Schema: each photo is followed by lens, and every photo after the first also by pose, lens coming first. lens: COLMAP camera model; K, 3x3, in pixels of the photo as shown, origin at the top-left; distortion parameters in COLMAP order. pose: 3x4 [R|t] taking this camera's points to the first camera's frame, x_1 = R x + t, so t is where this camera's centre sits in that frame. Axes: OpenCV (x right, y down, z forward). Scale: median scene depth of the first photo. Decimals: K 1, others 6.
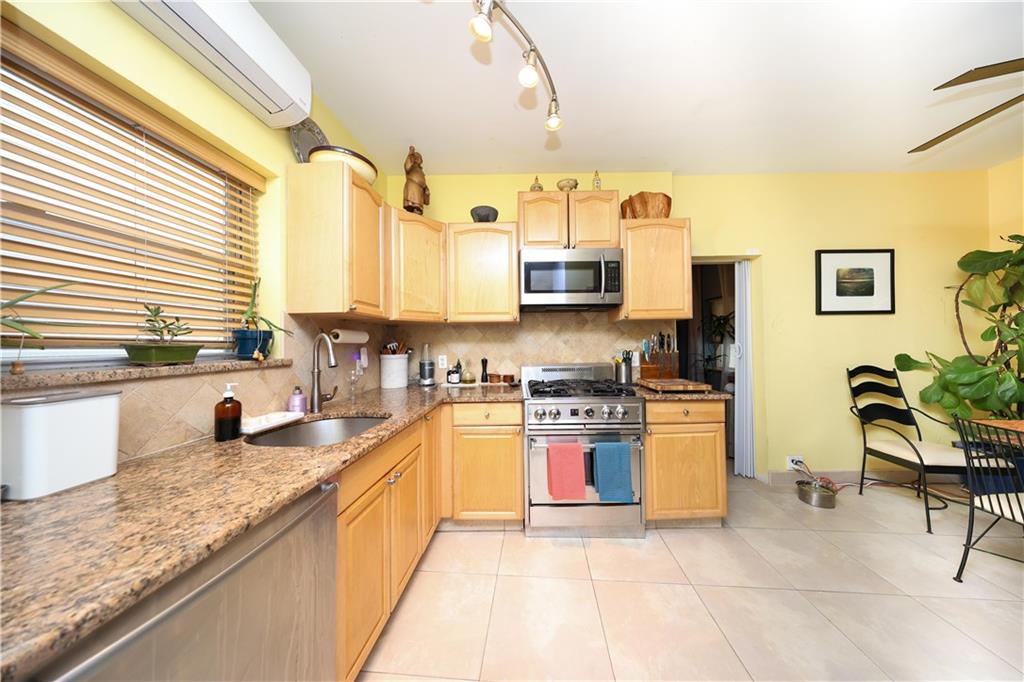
lens RADIAL K [[287.1, 0, 515.6], [0, 287.1, 343.3], [0, 0, 1]] dist [0.000206, 0.000012]
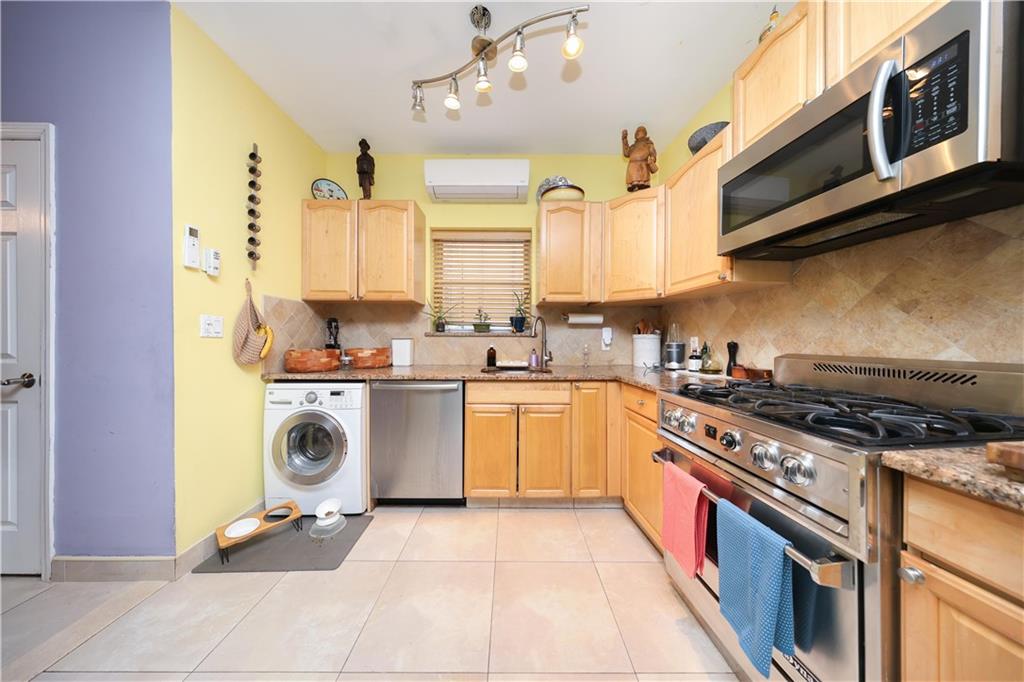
lens RADIAL K [[295.6, 0, 510.7], [0, 295.6, 340.0], [0, 0, 1]] dist [-0.000167, 0.000031]
pose [[0.073381, 0.016639, -0.997165, 0.619633], [-0.002800, 0.999860, 0.016477, 0.043629], [0.997300, 0.001583, 0.073418, 0.467173]]
